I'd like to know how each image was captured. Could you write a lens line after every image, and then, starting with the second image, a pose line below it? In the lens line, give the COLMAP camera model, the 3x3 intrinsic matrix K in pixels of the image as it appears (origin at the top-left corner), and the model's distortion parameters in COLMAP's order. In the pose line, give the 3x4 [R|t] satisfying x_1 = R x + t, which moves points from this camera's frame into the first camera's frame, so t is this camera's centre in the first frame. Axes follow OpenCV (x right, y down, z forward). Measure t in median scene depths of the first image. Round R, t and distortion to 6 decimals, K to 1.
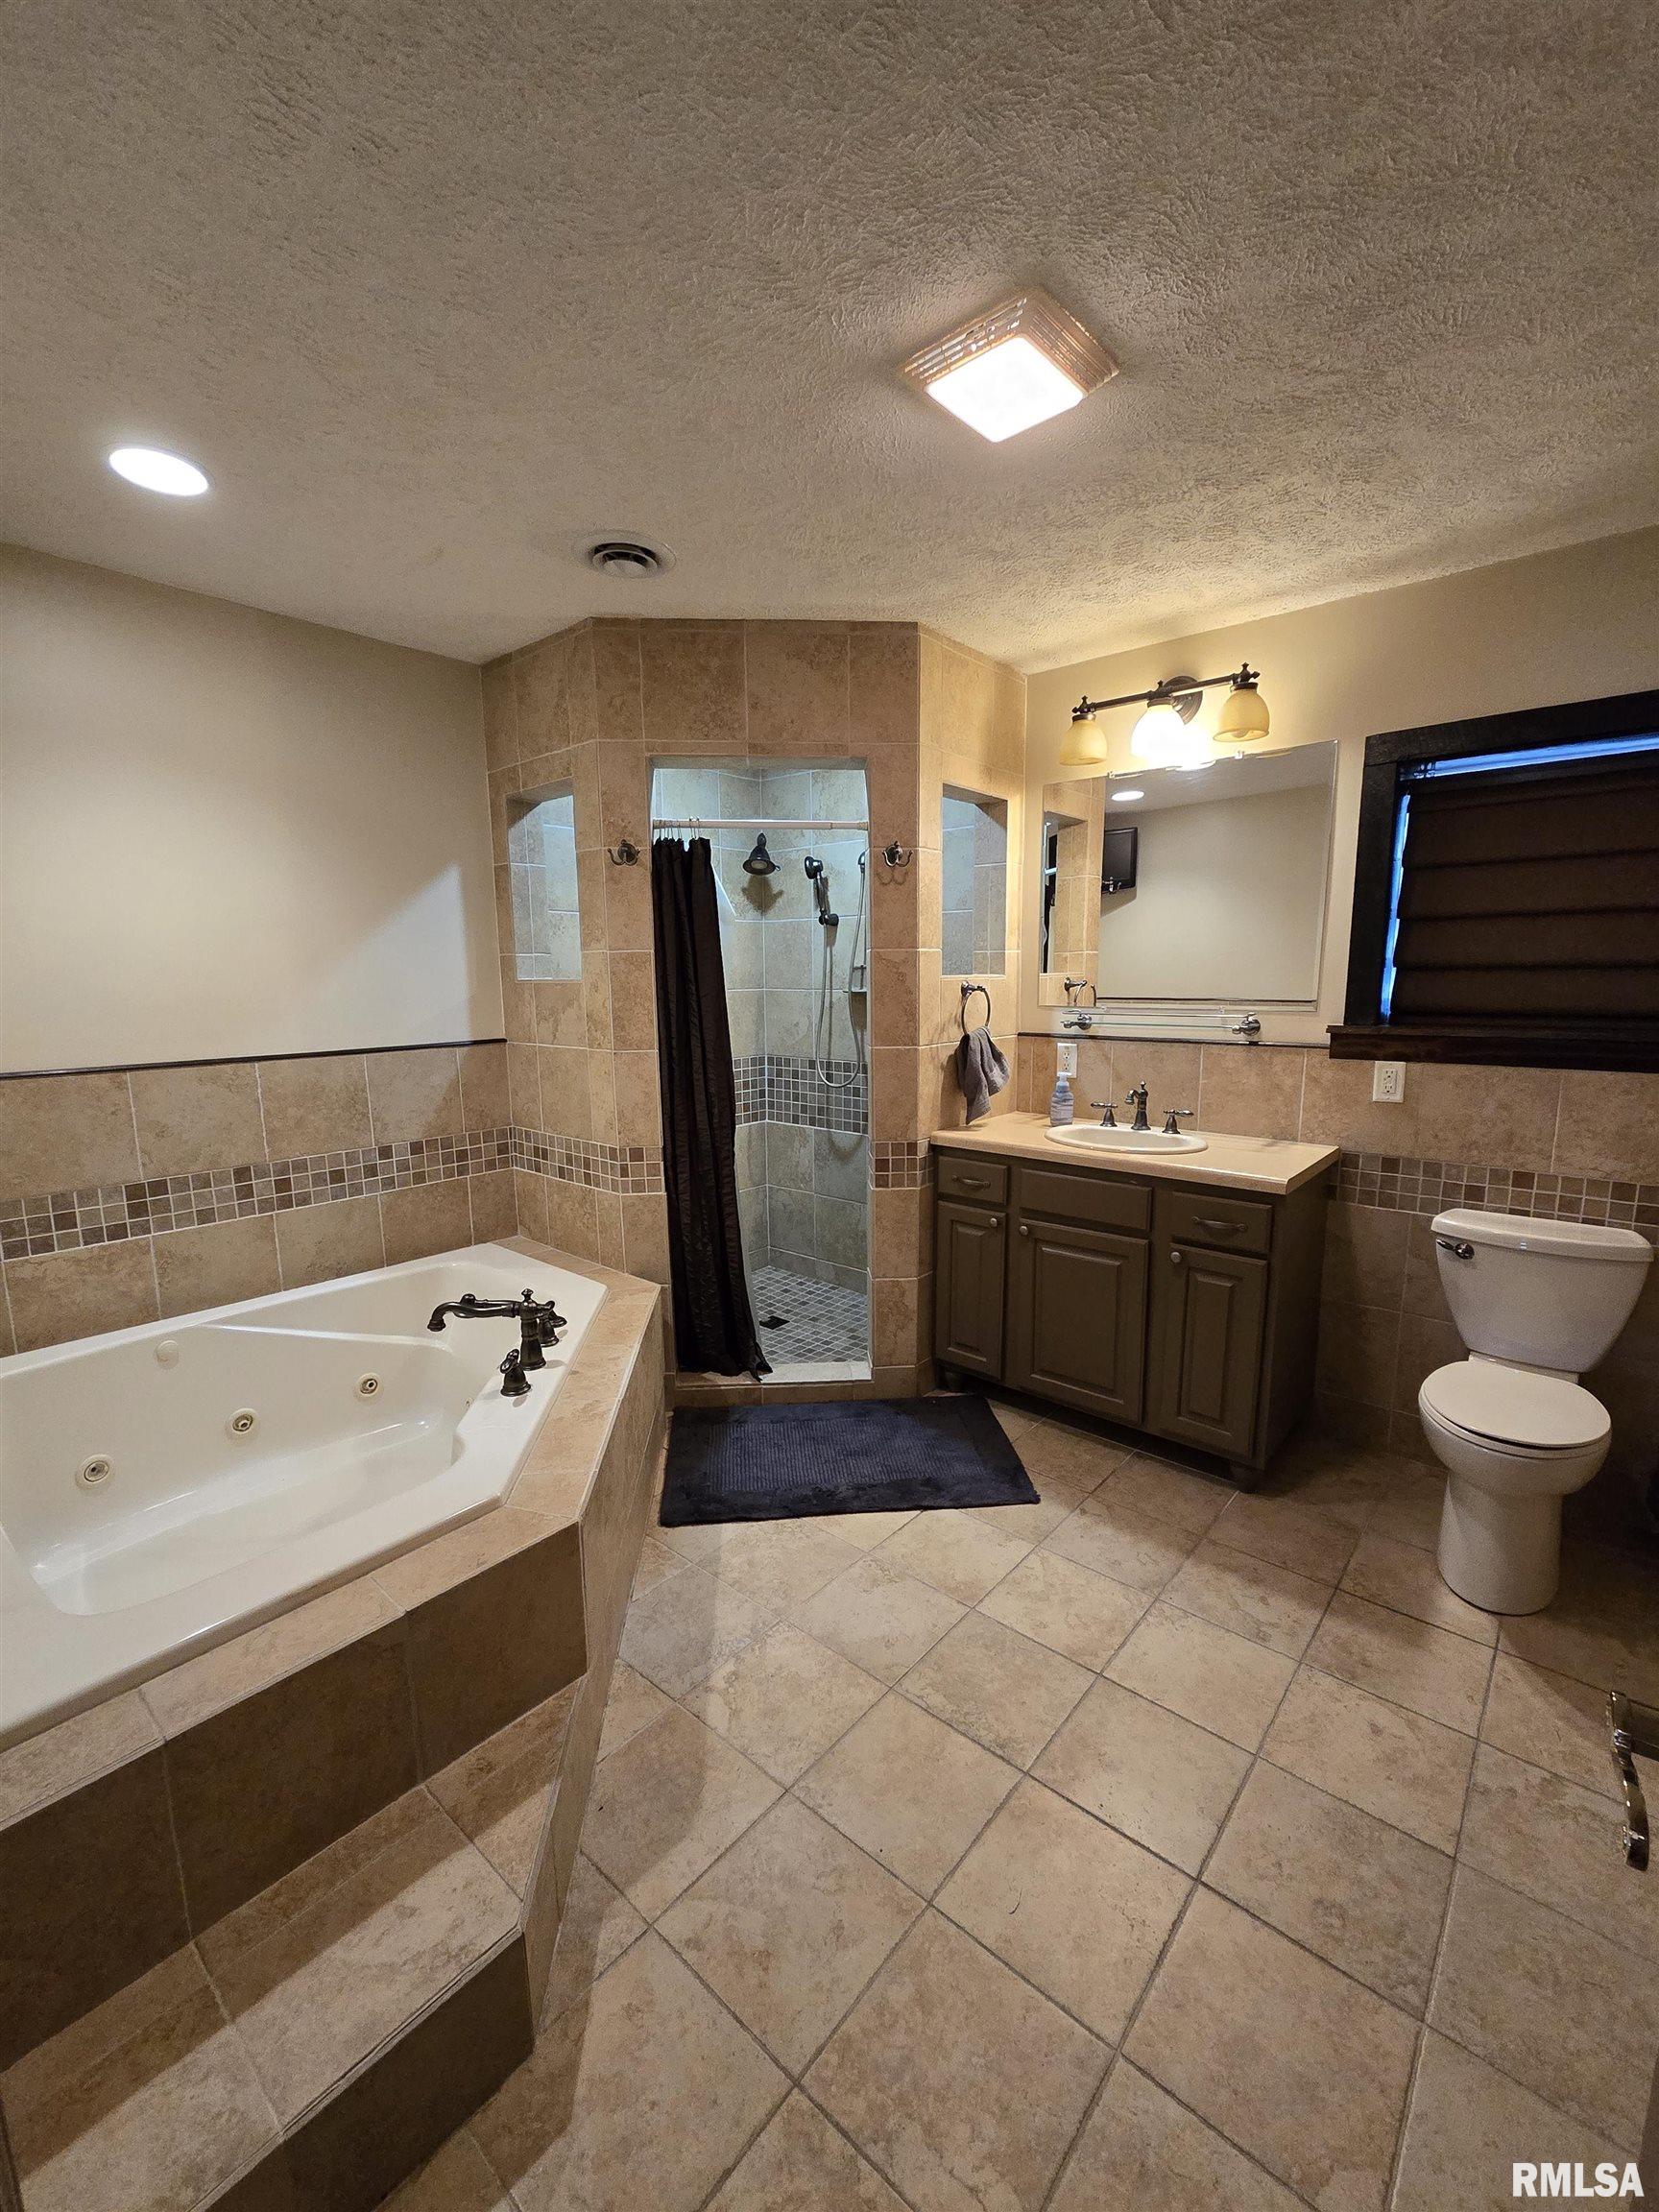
lens RADIAL K [[910.9, 0, 828.4], [0, 910.9, 1111.7], [0, 0, 1]] dist [0.000968, 0.002766]
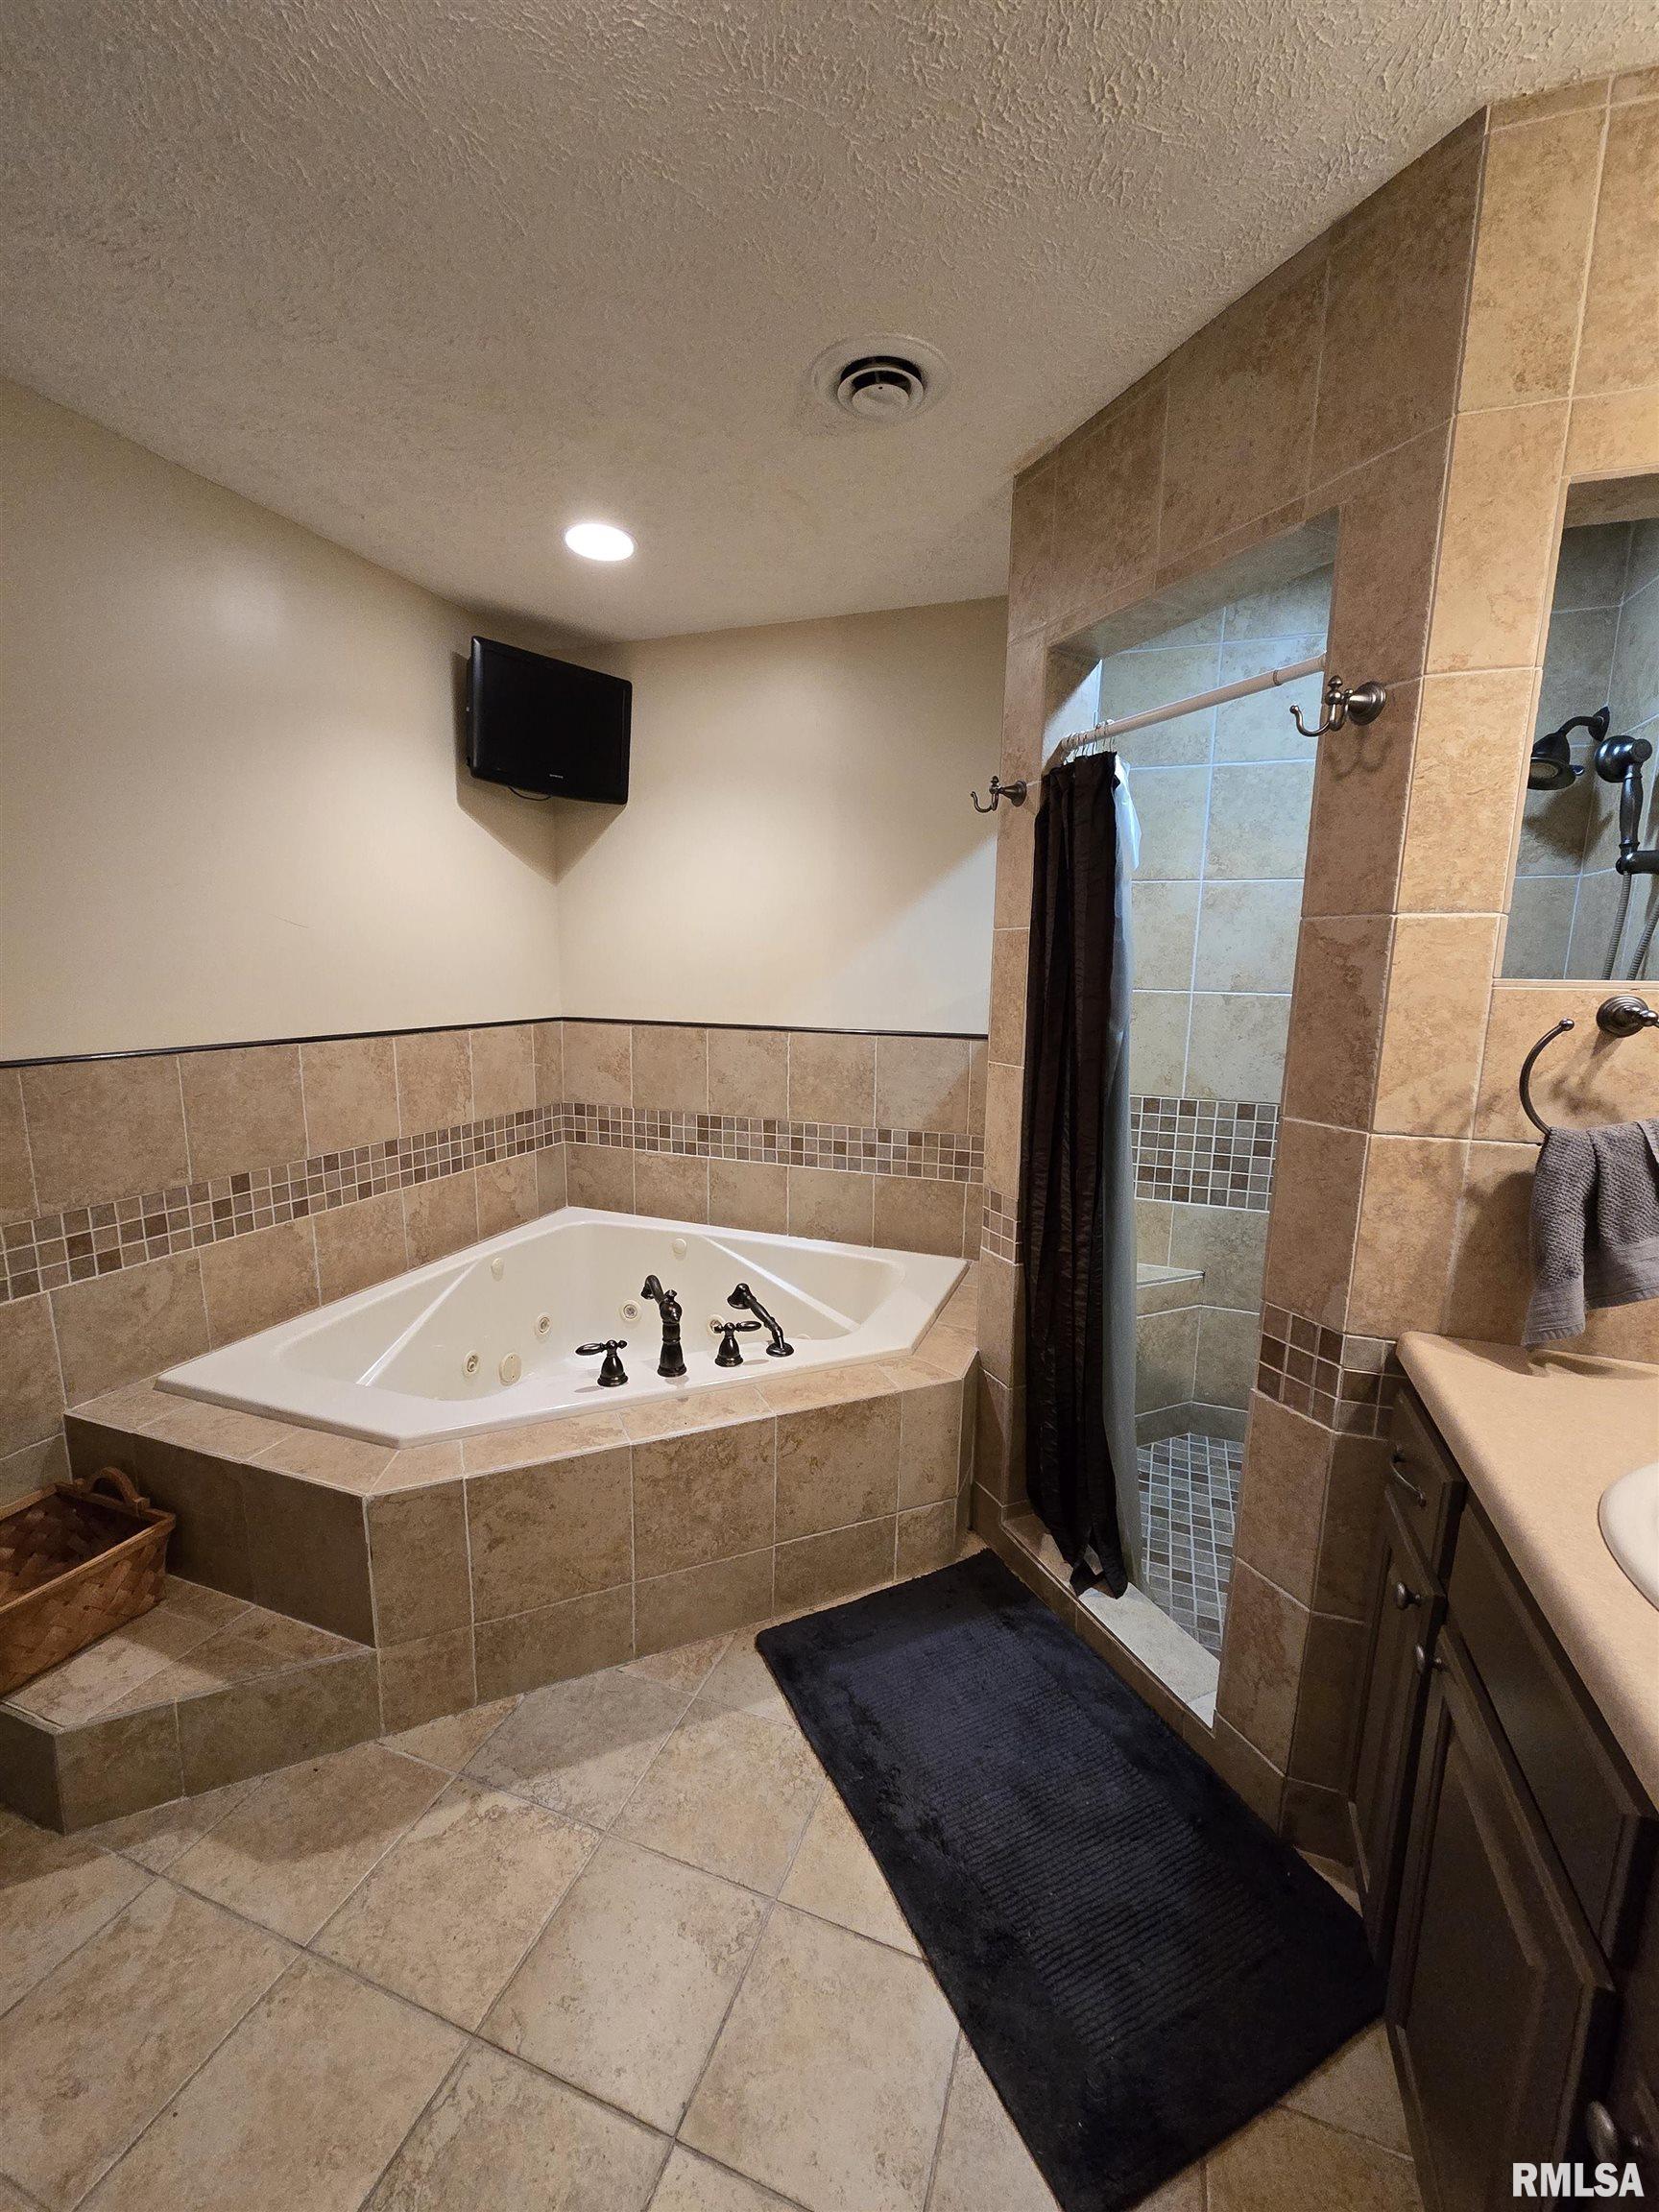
lens RADIAL K [[910.9, 0, 828.1], [0, 910.9, 1115.2], [0, 0, 1]] dist [0.000968, 0.002766]
pose [[0.354434, 0.172993, -0.918939, 0.434851], [-0.163088, 0.979112, 0.121418, -0.095139], [0.920749, 0.106833, 0.375244, 0.609262]]
